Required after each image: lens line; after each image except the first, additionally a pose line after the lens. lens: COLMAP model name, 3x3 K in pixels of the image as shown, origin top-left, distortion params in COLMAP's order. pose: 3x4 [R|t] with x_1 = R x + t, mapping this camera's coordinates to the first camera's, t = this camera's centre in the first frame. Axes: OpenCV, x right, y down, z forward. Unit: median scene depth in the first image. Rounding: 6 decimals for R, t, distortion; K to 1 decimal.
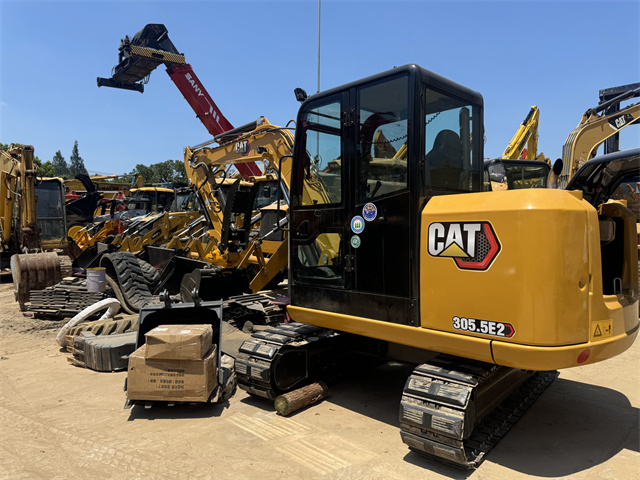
lens RADIAL K [[444.1, 0, 321.0], [0, 444.1, 217.4], [0, 0, 1]] dist [0.136316, -0.211278]
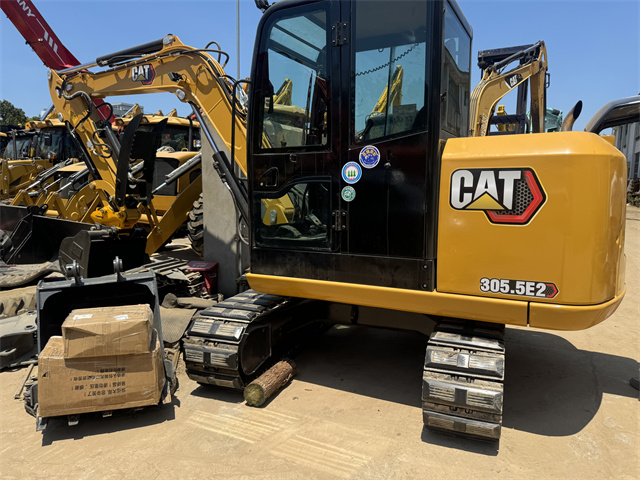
lens RADIAL K [[449.4, 0, 320.5], [0, 449.4, 224.3], [0, 0, 1]] dist [0.060628, -0.069990]
pose [[0.951943, -0.022538, 0.305444, -0.221048], [-0.012161, 0.993721, 0.111226, 0.019365], [-0.306033, -0.109595, 0.945692, 0.231279]]
